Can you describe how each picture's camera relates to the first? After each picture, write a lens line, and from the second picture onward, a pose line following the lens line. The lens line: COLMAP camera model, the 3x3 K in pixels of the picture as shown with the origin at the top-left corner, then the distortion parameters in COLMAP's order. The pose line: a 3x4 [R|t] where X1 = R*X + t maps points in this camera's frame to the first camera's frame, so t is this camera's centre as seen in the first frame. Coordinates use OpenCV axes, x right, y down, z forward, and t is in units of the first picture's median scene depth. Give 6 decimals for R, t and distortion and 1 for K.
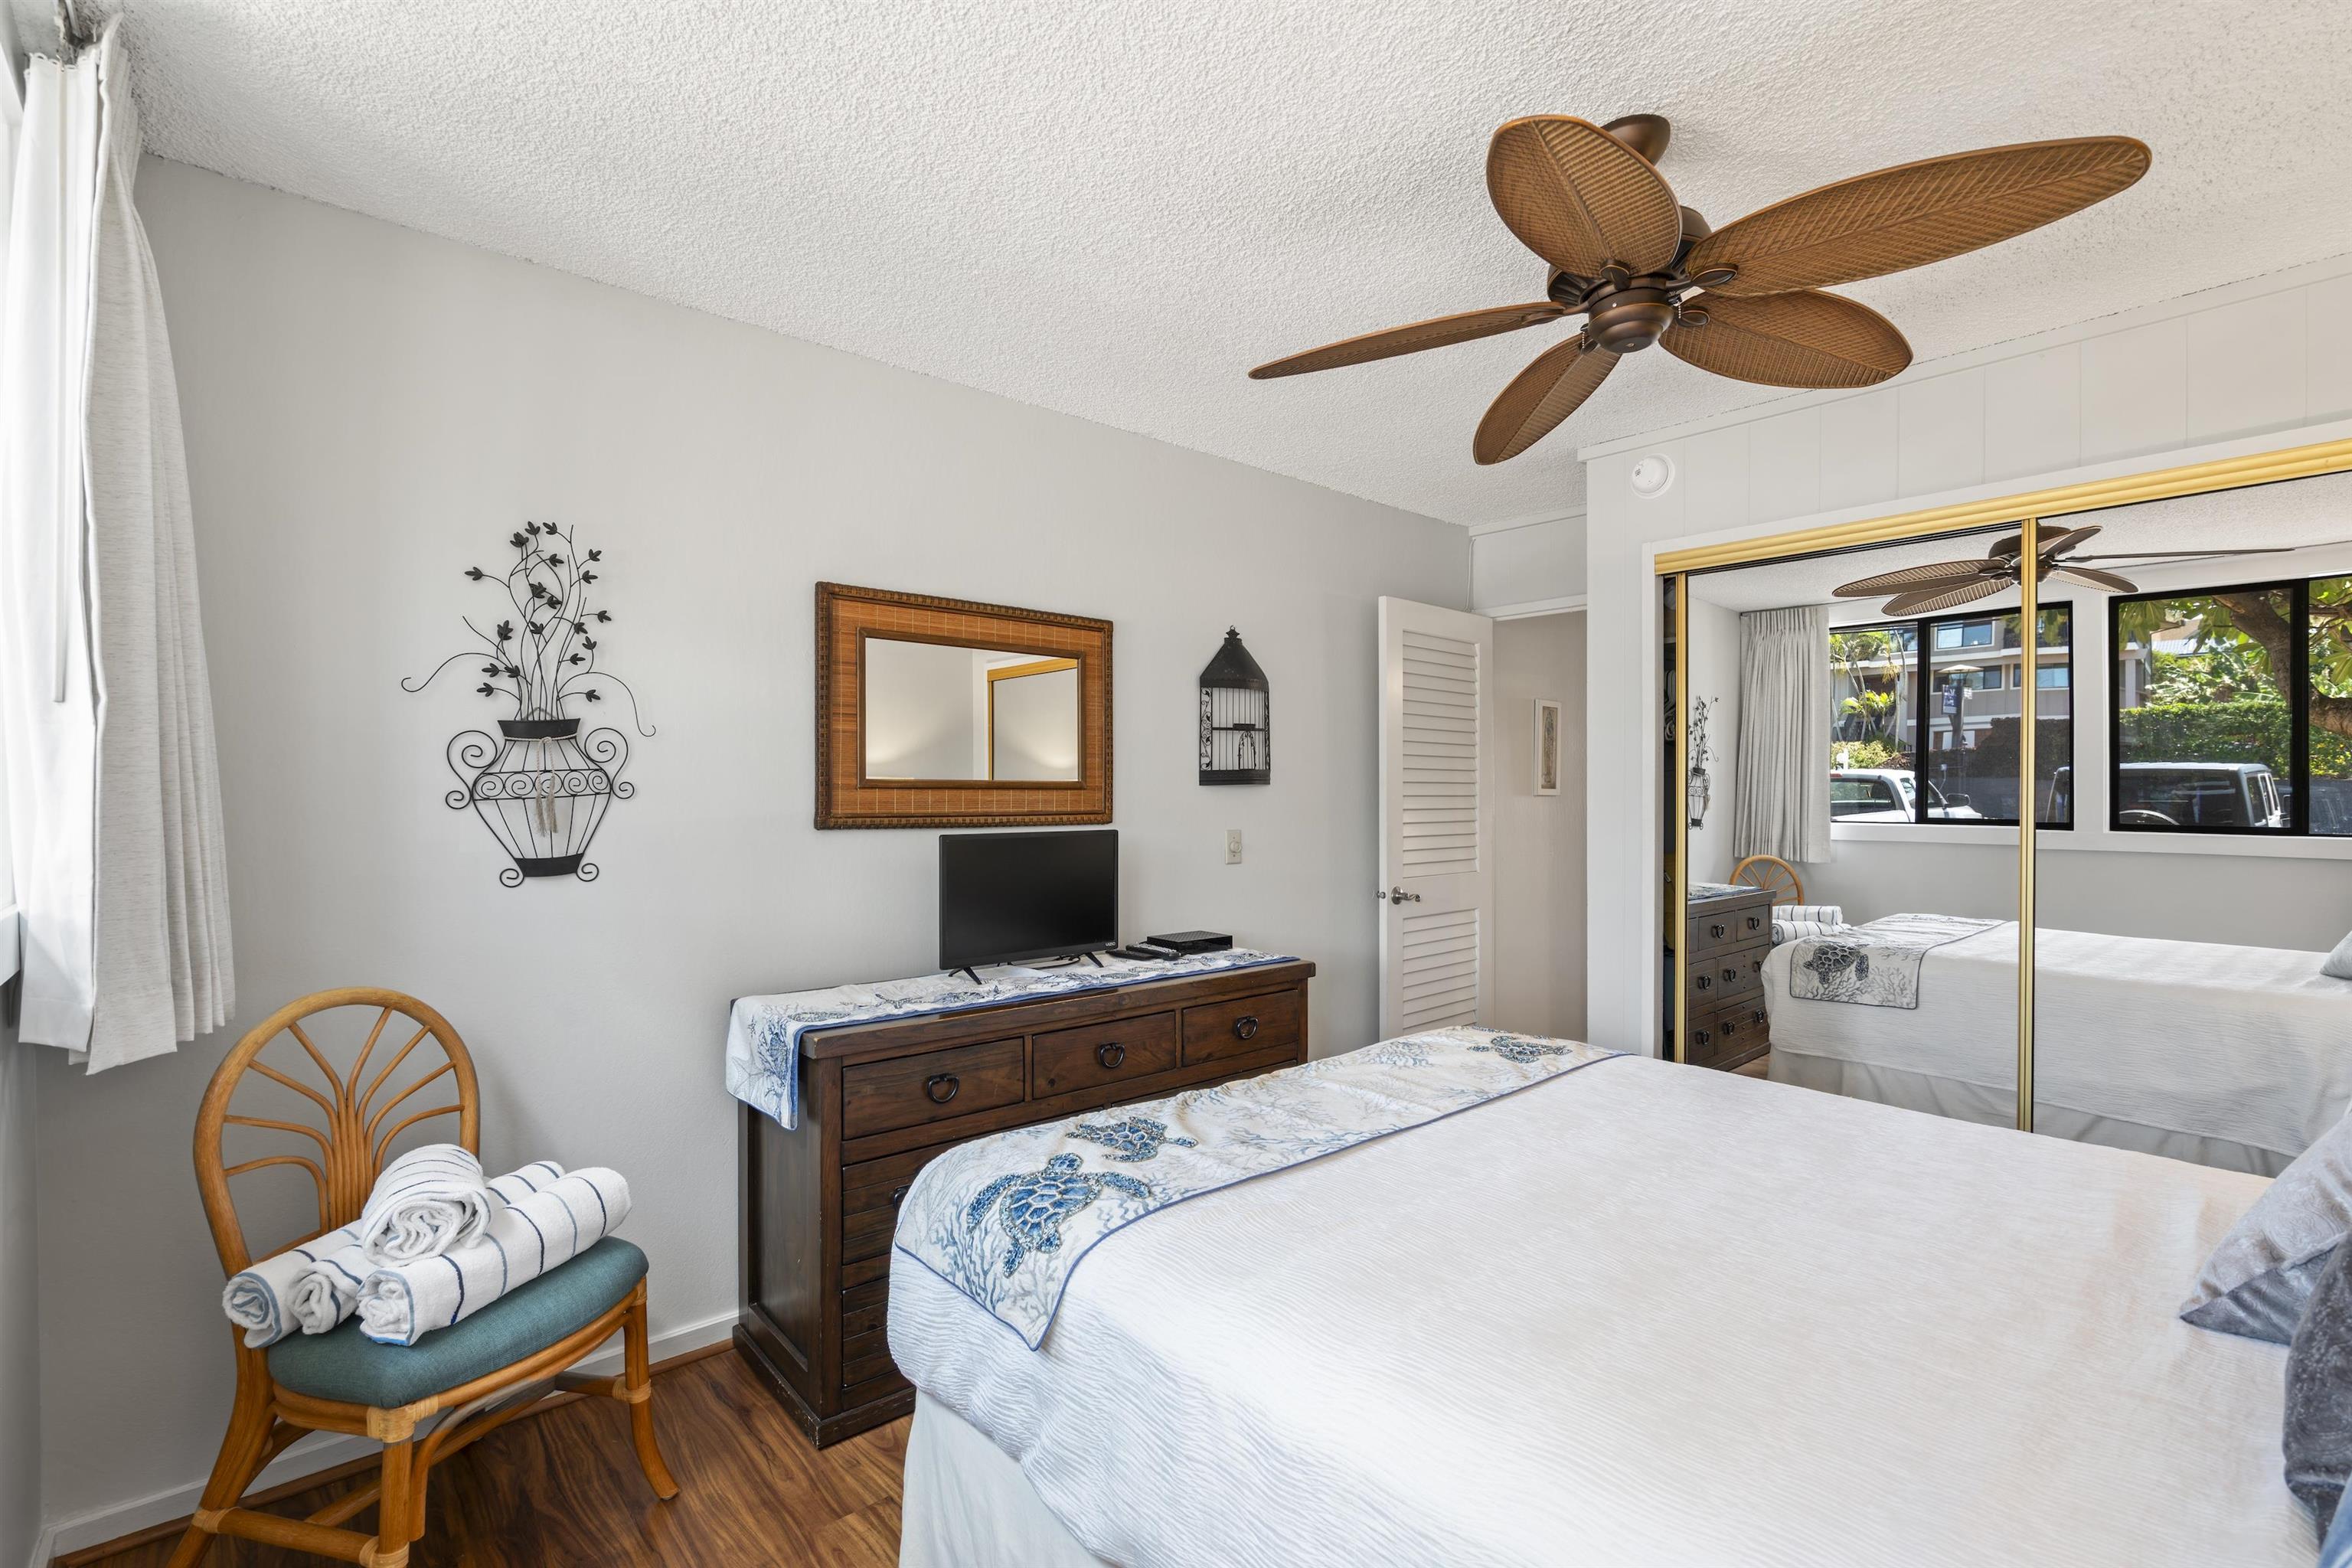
lens RADIAL K [[1058.5, 0, 1171.4], [0, 1058.5, 795.7], [0, 0, 1]] dist [0.002888, 0.000845]
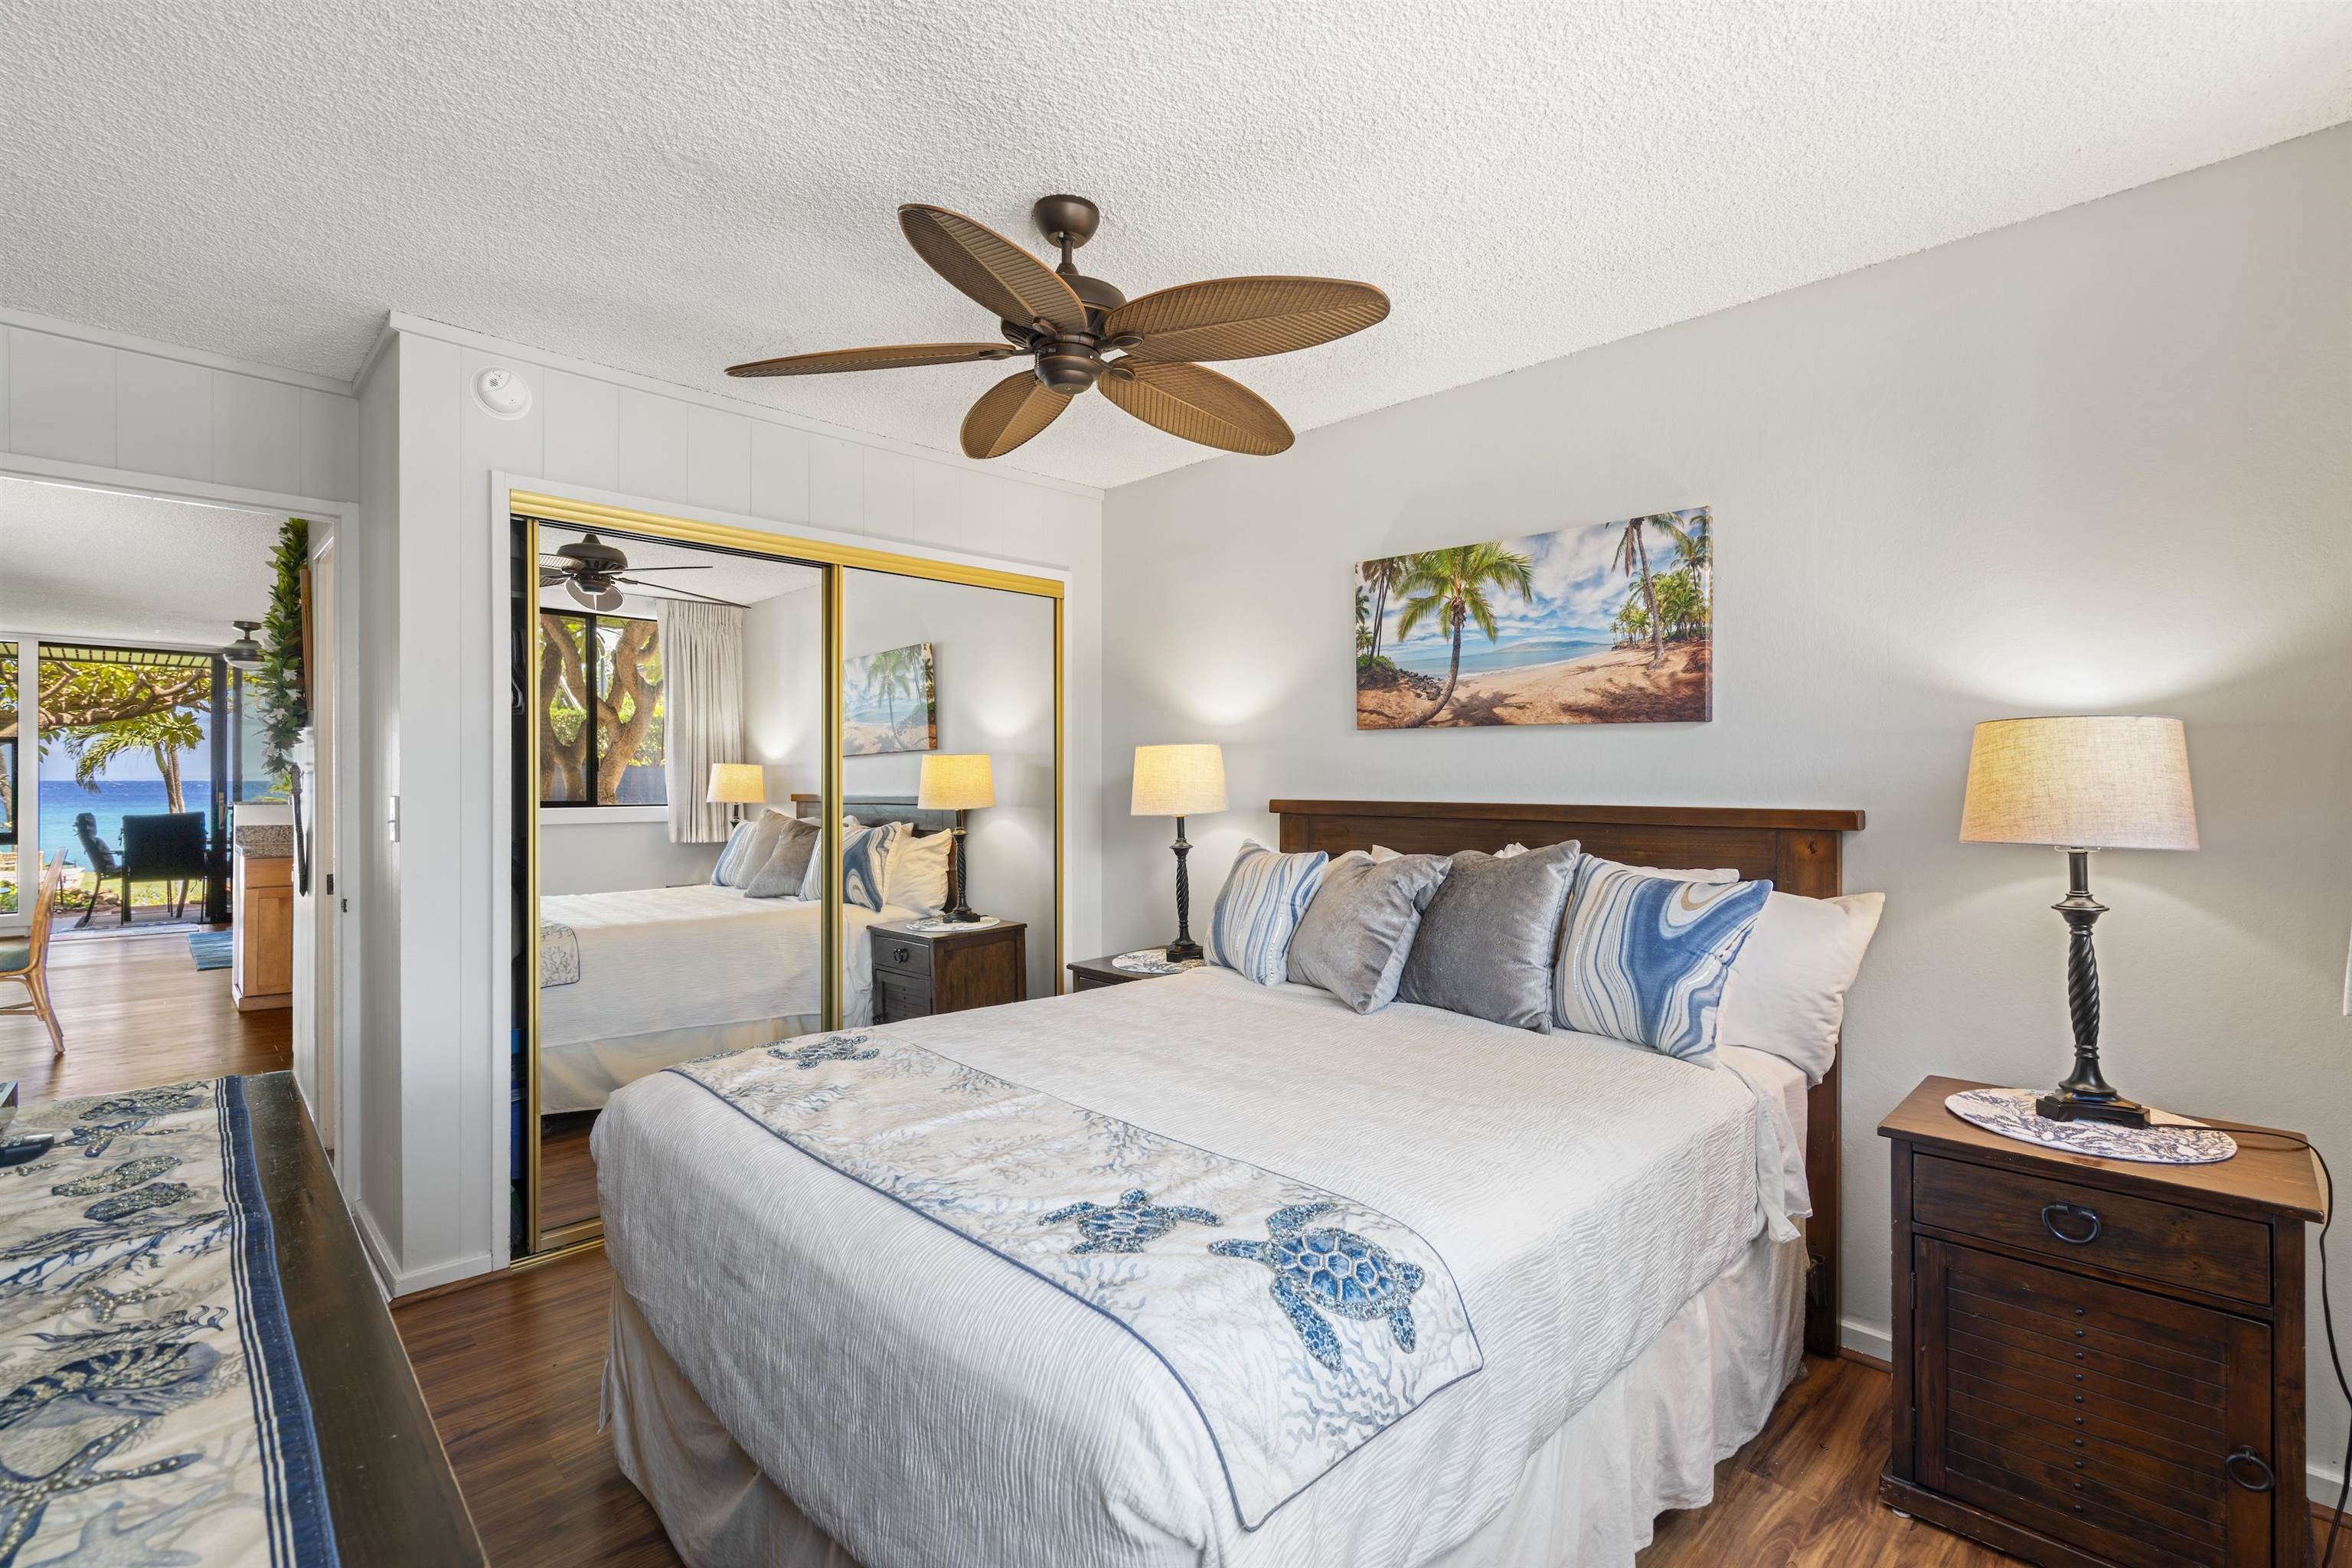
lens RADIAL K [[1058.5, 0, 1171.4], [0, 1058.5, 795.7], [0, 0, 1]] dist [0.002888, 0.000845]
pose [[-0.075405, -0.009281, 0.997110, -0.859279], [-0.001929, 0.999956, 0.009162, 0.017963], [-0.997151, -0.001232, -0.075420, 1.126133]]
